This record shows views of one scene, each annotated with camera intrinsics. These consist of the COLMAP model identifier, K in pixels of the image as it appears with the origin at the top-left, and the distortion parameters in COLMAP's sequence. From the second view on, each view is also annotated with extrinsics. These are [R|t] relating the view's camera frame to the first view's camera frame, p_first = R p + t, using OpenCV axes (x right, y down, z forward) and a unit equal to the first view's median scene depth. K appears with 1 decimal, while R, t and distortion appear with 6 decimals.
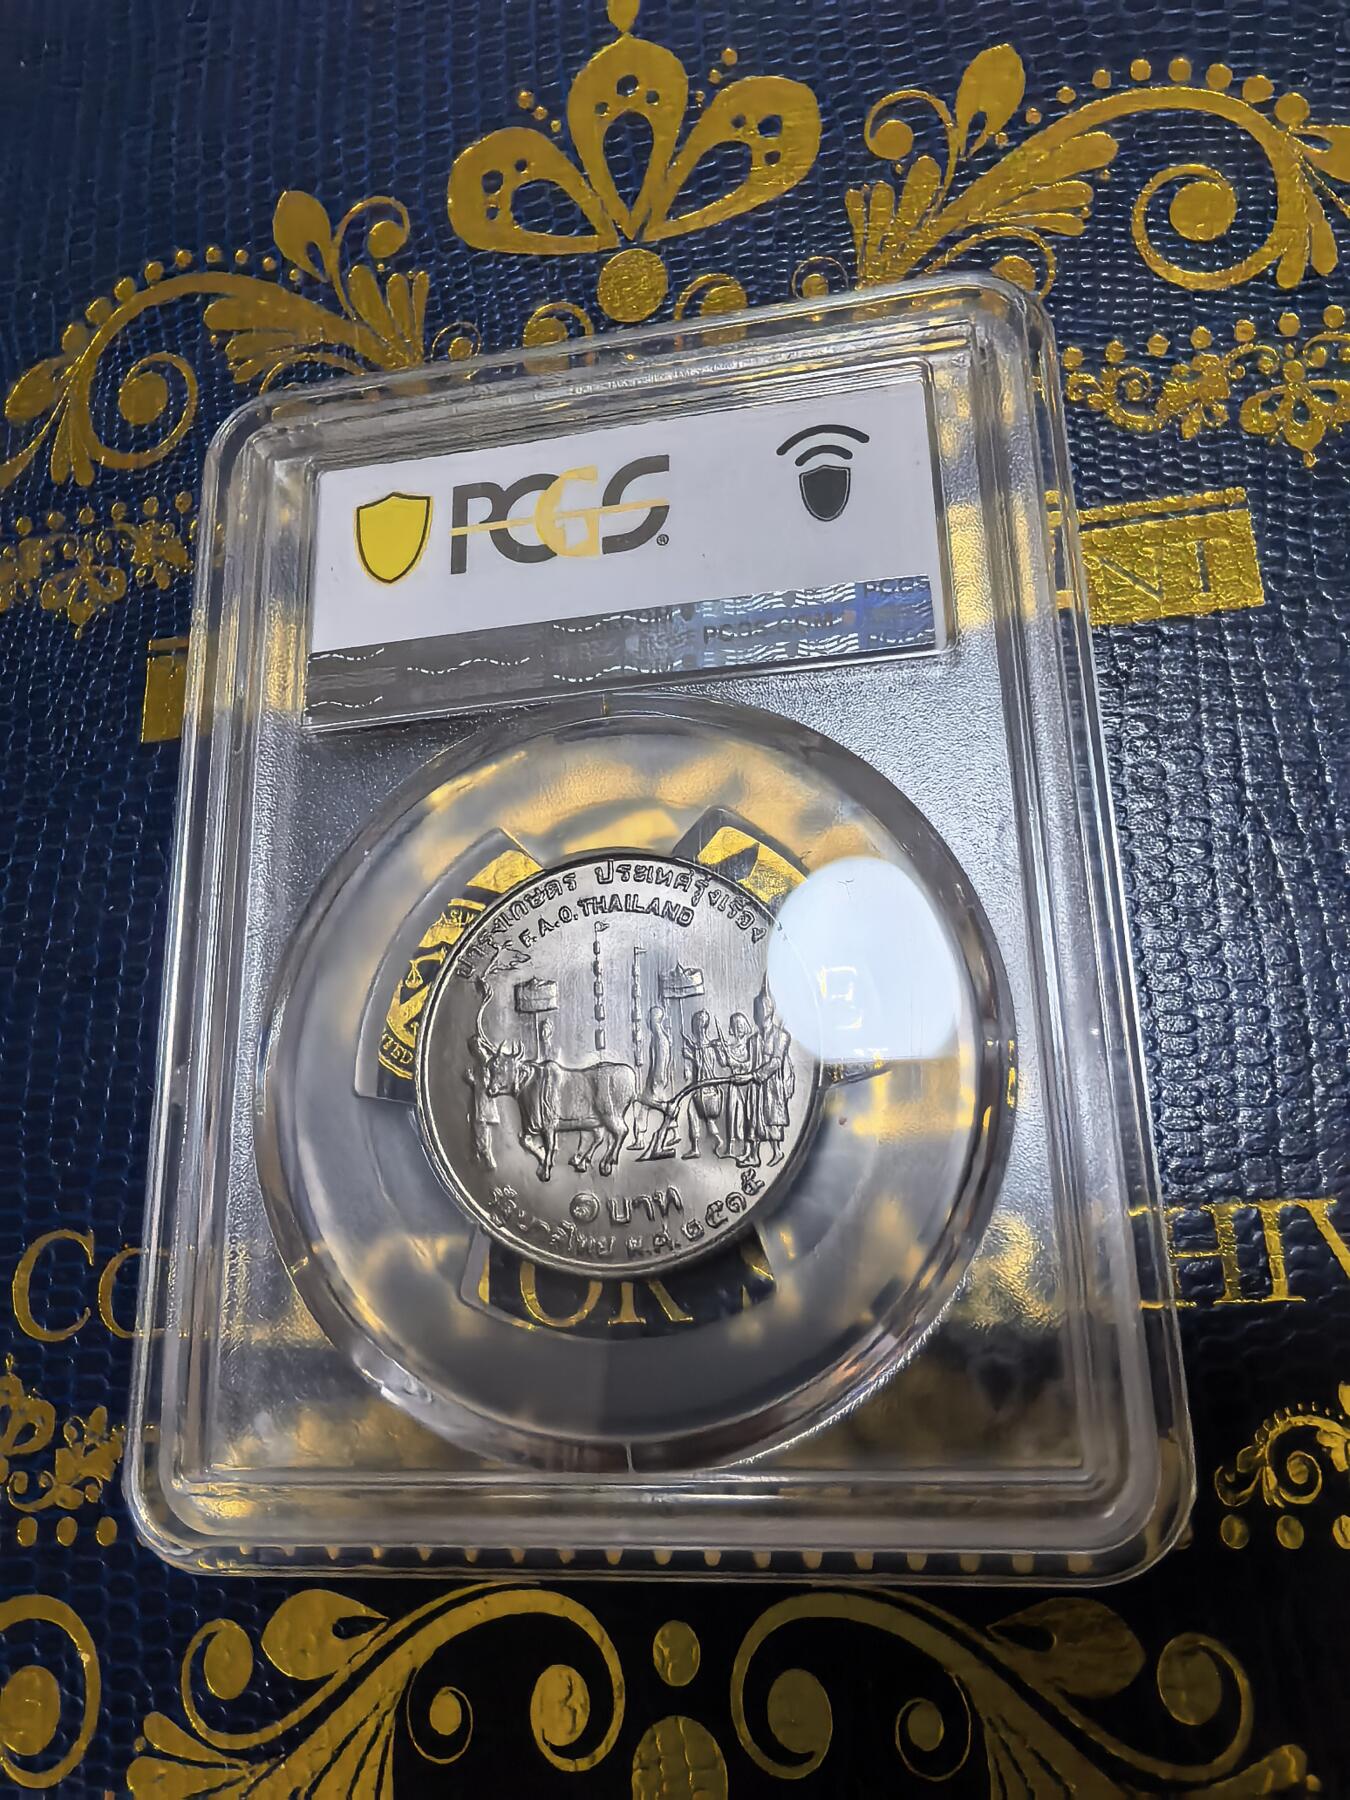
lens RADIAL K [[1296.5, 0, 680.1], [0, 1296.5, 910.0], [0, 0, 1]] dist [-0.004225, -0.005386]
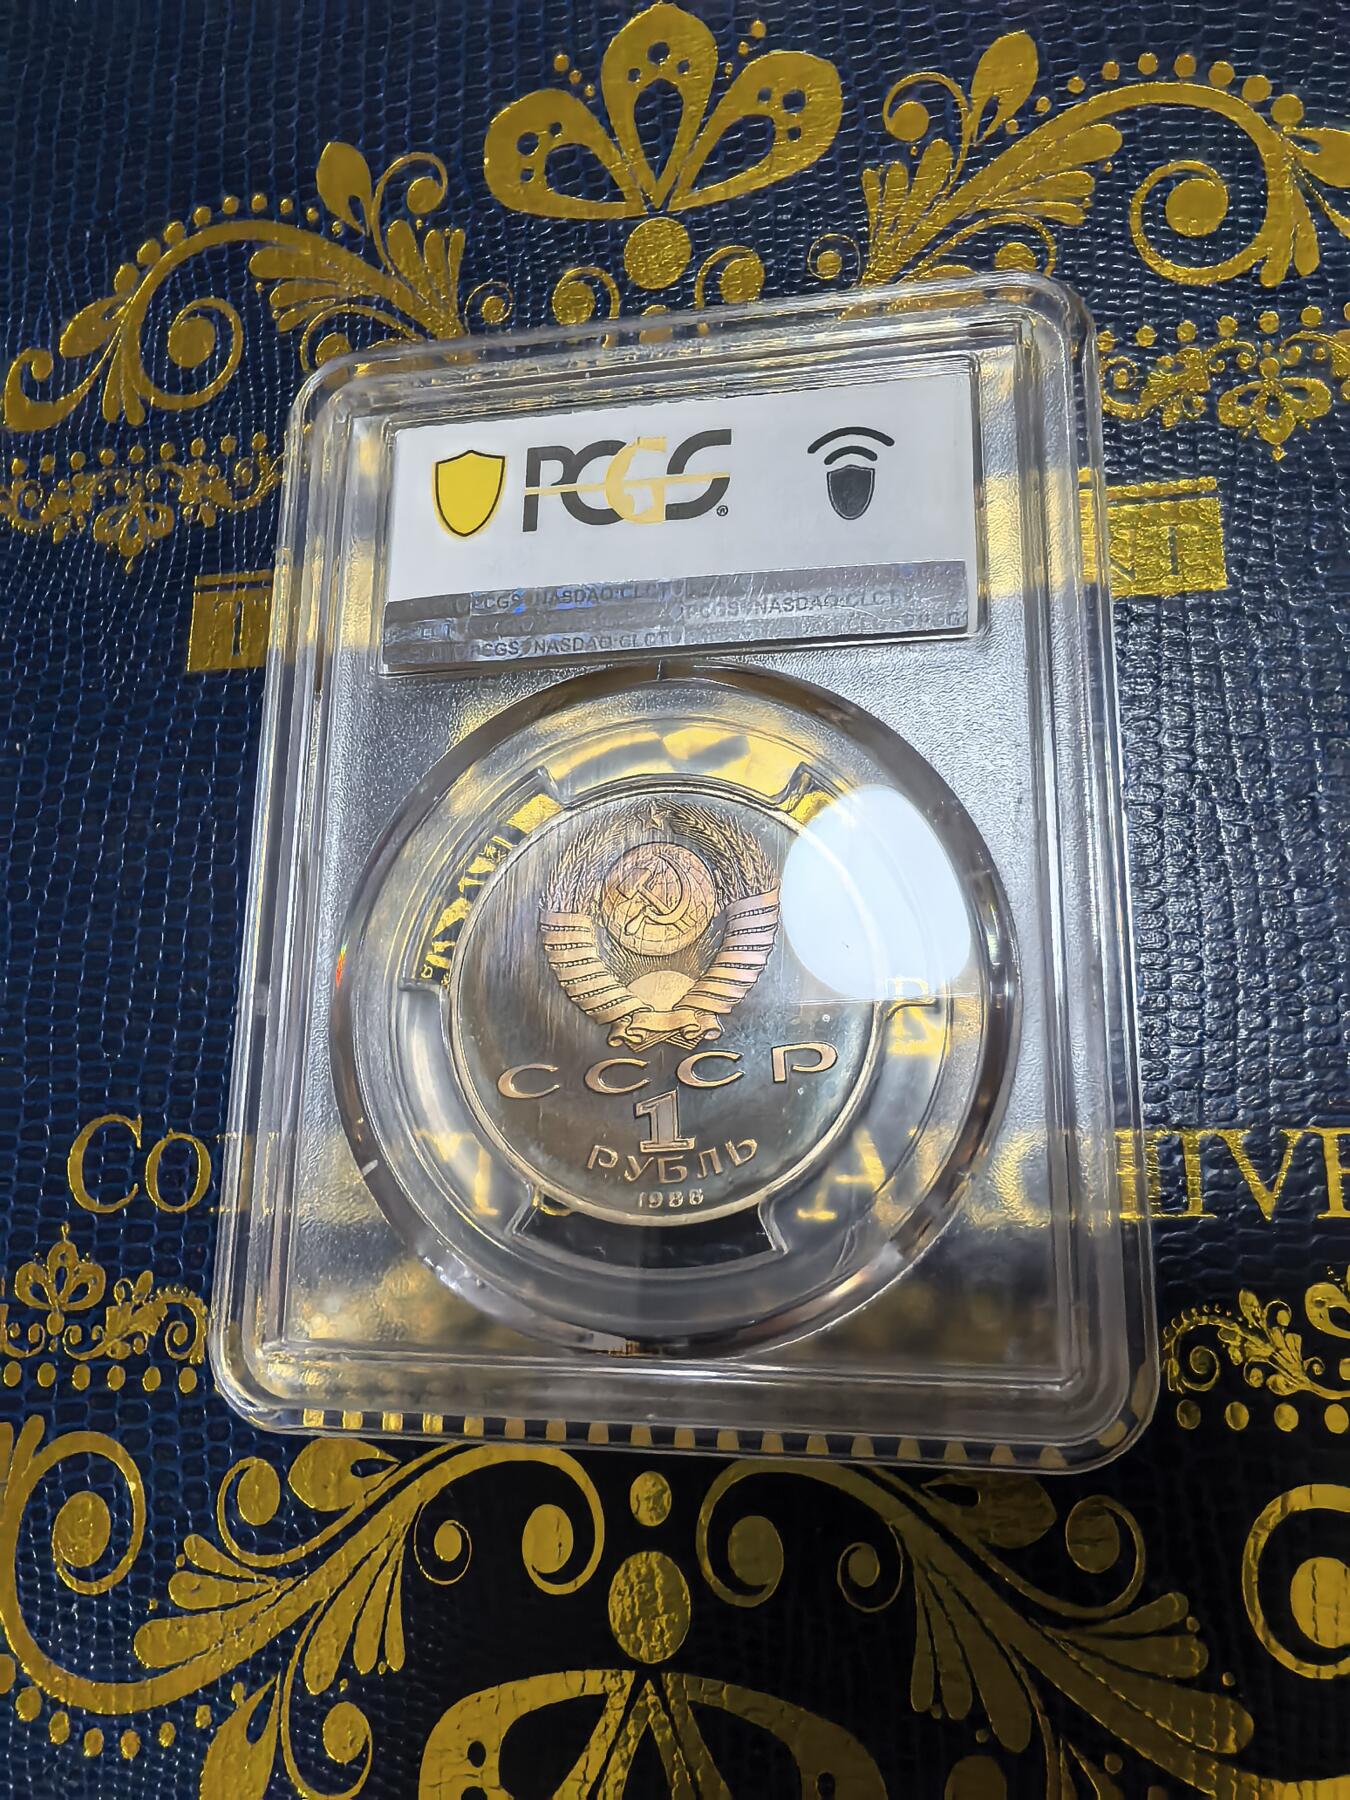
lens RADIAL K [[1303.2, 0, 677.6], [0, 1303.2, 902.8], [0, 0, 1]] dist [-0.005330, -0.004538]
pose [[0.999275, 0.037987, -0.002689, 0.003154], [-0.037767, 0.997592, 0.058166, -0.017705], [0.004892, -0.058022, 0.998303, -0.103235]]
